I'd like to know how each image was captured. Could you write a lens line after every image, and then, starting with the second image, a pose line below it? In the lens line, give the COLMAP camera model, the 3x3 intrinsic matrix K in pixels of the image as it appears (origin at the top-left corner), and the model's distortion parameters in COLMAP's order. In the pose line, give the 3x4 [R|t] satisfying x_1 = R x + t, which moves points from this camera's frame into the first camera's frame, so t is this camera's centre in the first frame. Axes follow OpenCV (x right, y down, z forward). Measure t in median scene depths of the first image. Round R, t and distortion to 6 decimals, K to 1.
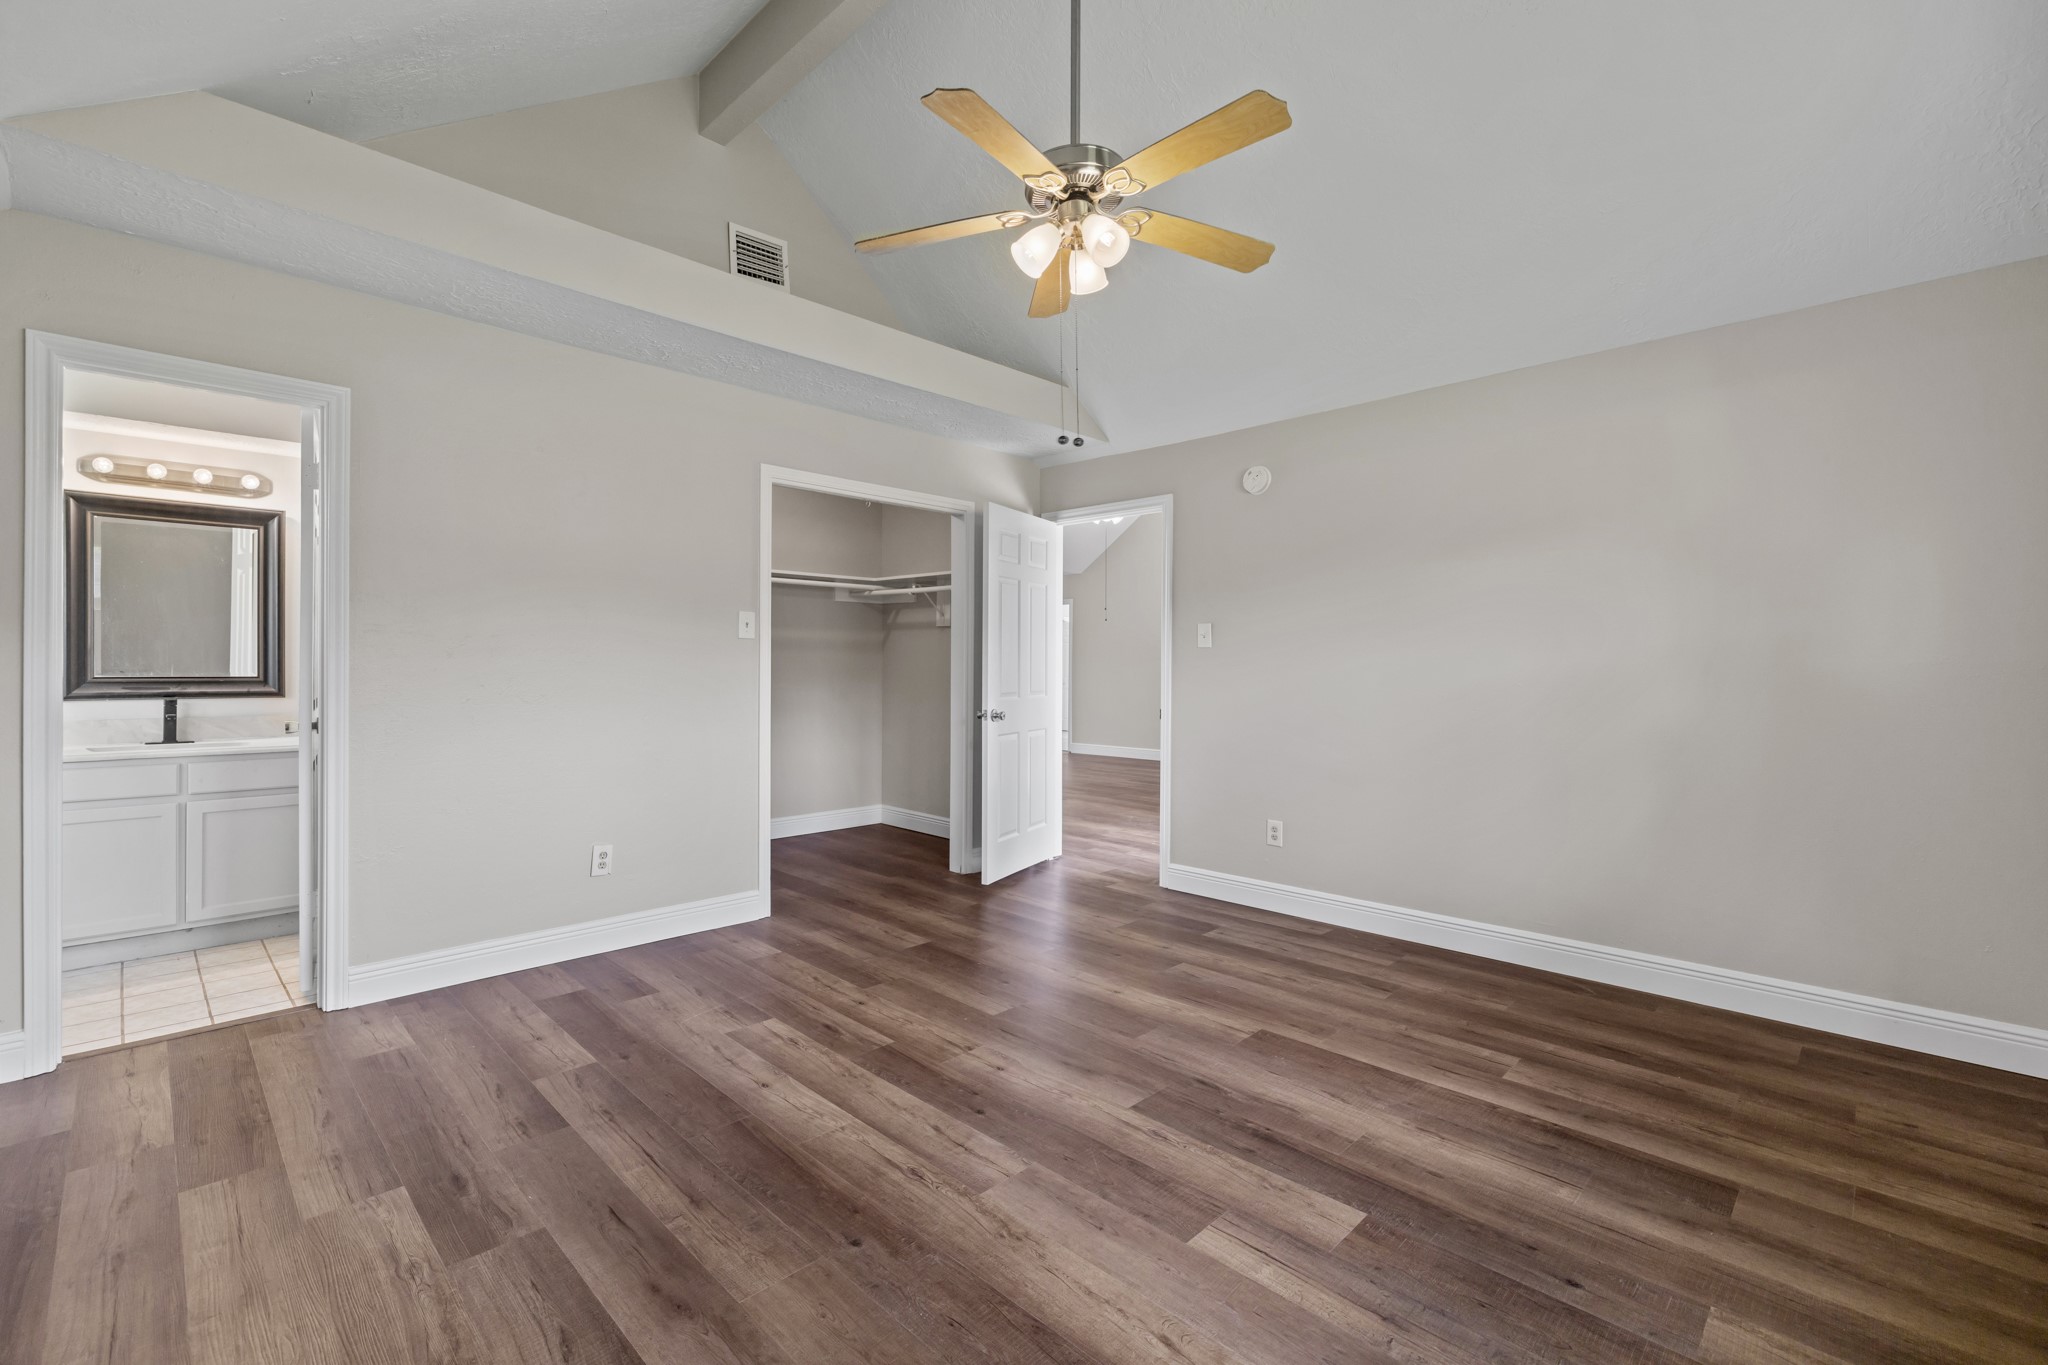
lens RADIAL K [[892.8, 0, 1019.8], [0, 892.8, 667.8], [0, 0, 1]] dist [-0.001771, 0.000972]
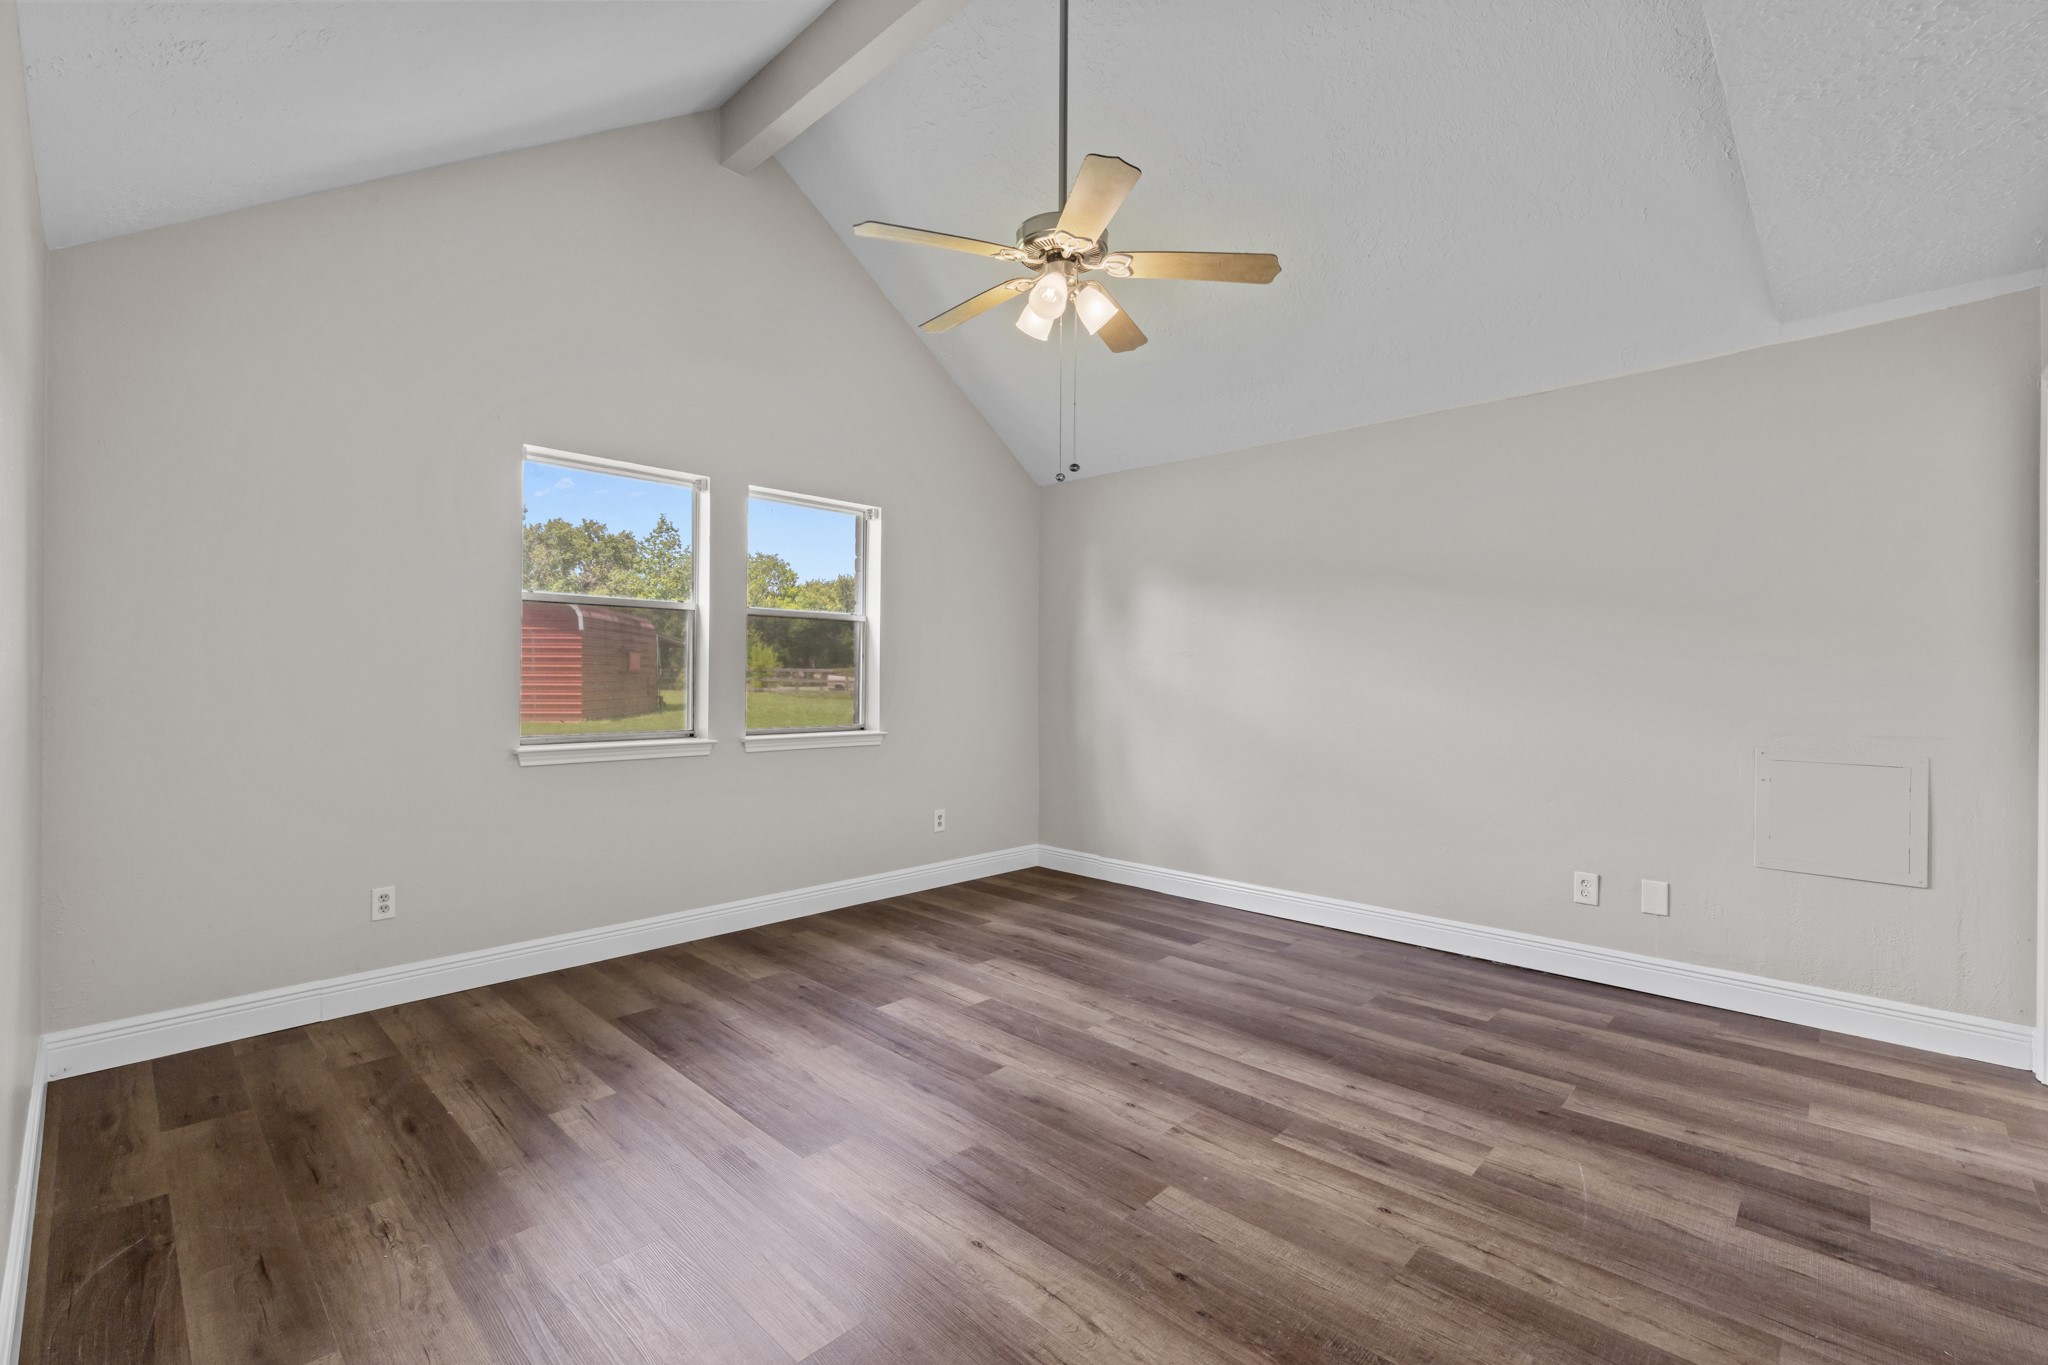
lens RADIAL K [[892.8, 0, 1021.5], [0, 892.8, 681.0], [0, 0, 1]] dist [-0.001771, 0.000972]
pose [[-0.999657, -0.013047, -0.022714, 0.120983], [-0.013122, 0.999909, 0.003137, -0.001146], [0.022671, 0.003433, -0.999737, 1.939240]]
